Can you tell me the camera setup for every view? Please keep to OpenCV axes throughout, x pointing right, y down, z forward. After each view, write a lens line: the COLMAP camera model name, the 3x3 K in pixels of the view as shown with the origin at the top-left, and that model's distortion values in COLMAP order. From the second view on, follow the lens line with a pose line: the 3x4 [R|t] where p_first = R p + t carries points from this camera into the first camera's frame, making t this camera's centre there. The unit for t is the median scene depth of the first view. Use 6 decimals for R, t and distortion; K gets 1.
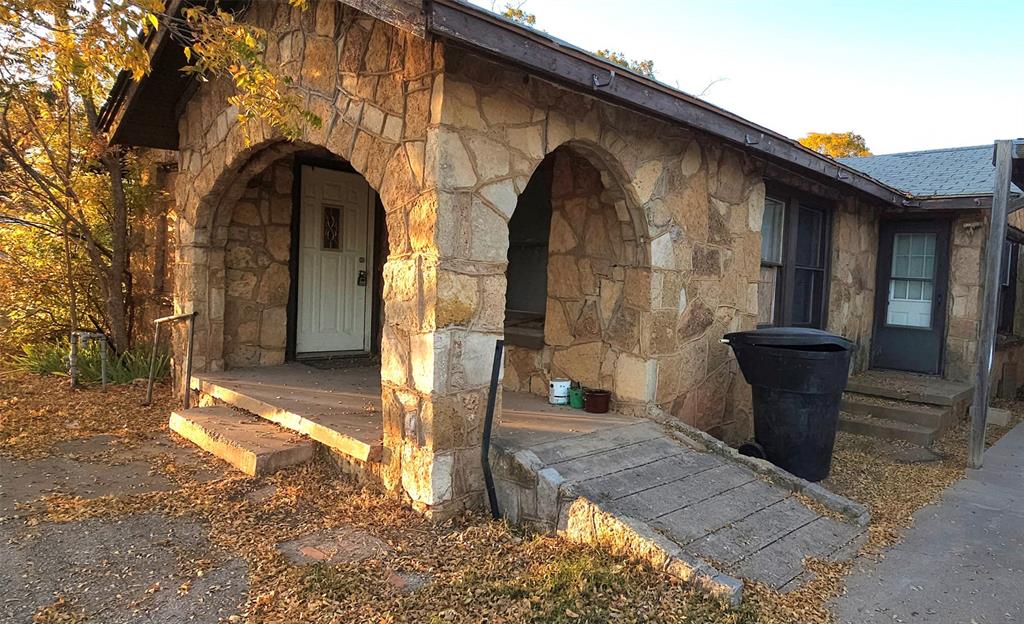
lens RADIAL K [[620.0, 0, 593.4], [0, 620.0, 306.4], [0, 0, 1]] dist [0.000301, -0.000368]
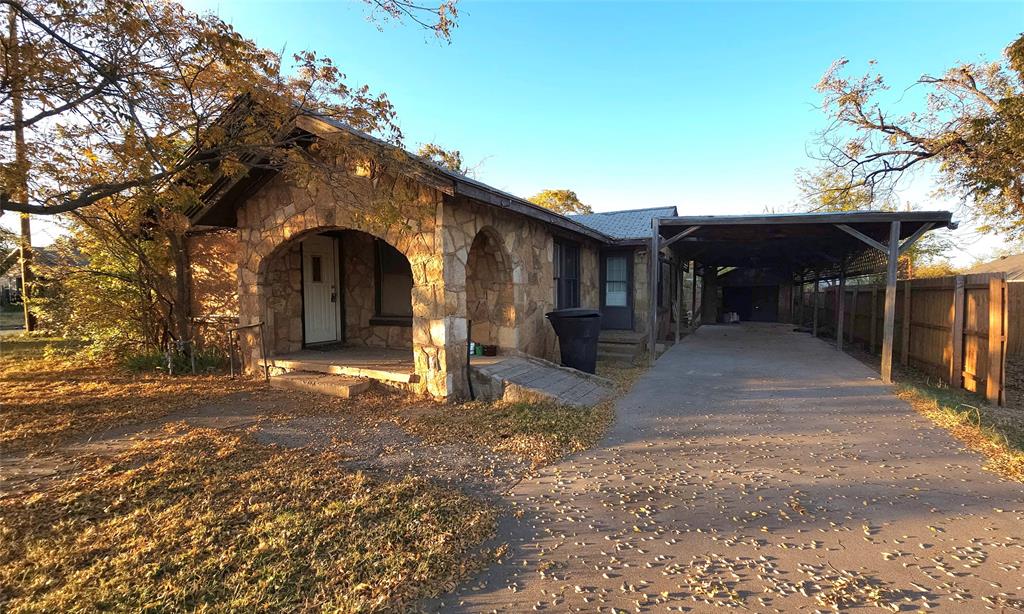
lens RADIAL K [[473.8, 0, 539.5], [0, 473.8, 314.6], [0, 0, 1]] dist [0.000443, -0.000074]
pose [[0.938859, -0.073419, 0.336382, -0.349903], [0.067839, 0.997294, 0.028327, 0.002555], [-0.337552, -0.003776, 0.941299, -0.498863]]
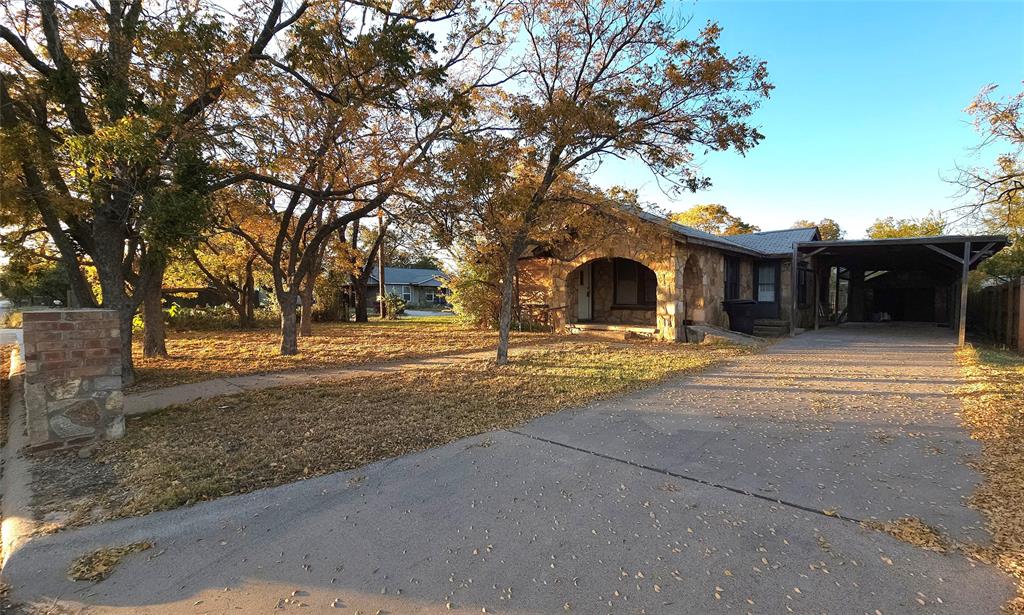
lens RADIAL K [[466.0, 0, 527.6], [0, 466.0, 314.0], [0, 0, 1]] dist [0.000661, -0.000014]
pose [[0.997668, -0.058192, 0.035667, -1.001825], [0.058418, 0.998278, -0.005330, 0.062557], [-0.035296, 0.007401, 0.999350, -1.640779]]
